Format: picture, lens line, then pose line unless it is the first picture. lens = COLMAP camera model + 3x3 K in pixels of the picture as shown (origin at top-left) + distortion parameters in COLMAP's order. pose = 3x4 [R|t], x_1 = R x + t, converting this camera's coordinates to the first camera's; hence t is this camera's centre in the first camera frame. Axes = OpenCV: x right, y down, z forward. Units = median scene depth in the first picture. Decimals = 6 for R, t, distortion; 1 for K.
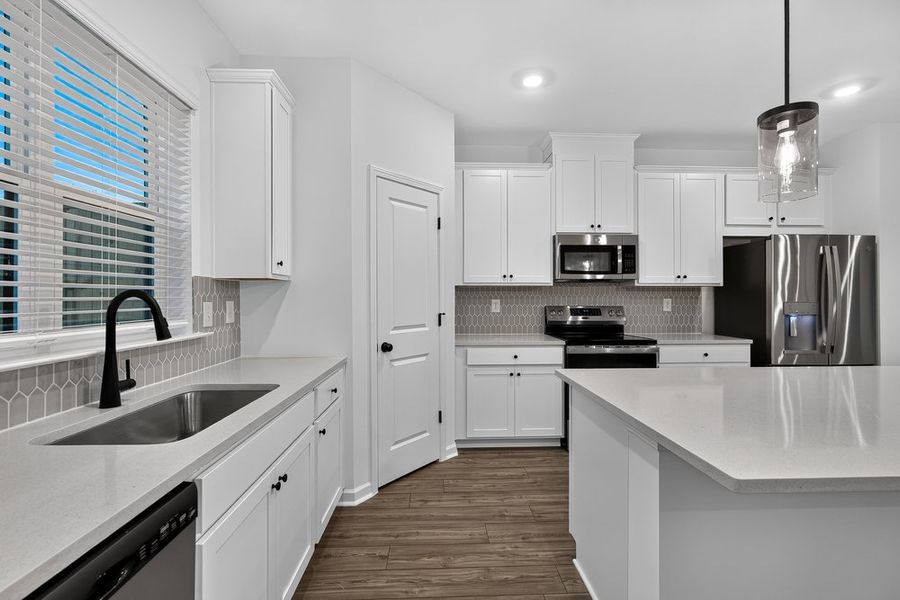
lens RADIAL K [[397.7, 0, 449.2], [0, 397.7, 295.0], [0, 0, 1]] dist [-0.015989, 0.006376]
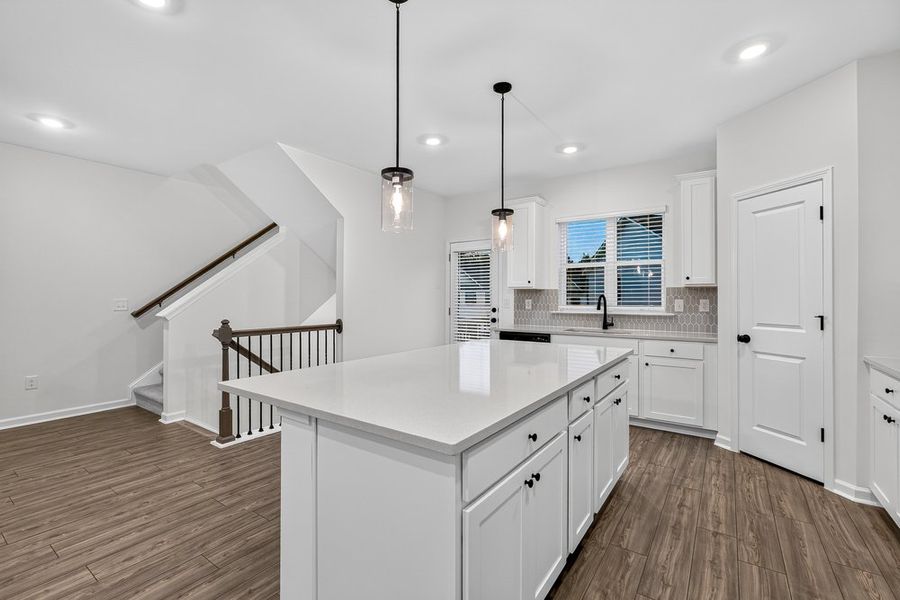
lens RADIAL K [[397.7, 0, 449.5], [0, 397.7, 297.3], [0, 0, 1]] dist [-0.015989, 0.006376]
pose [[-0.607892, 0.000874, -0.794019, 1.302550], [0.003928, 0.999990, -0.001906, 0.004271], [0.794010, -0.004278, -0.607890, 0.986904]]
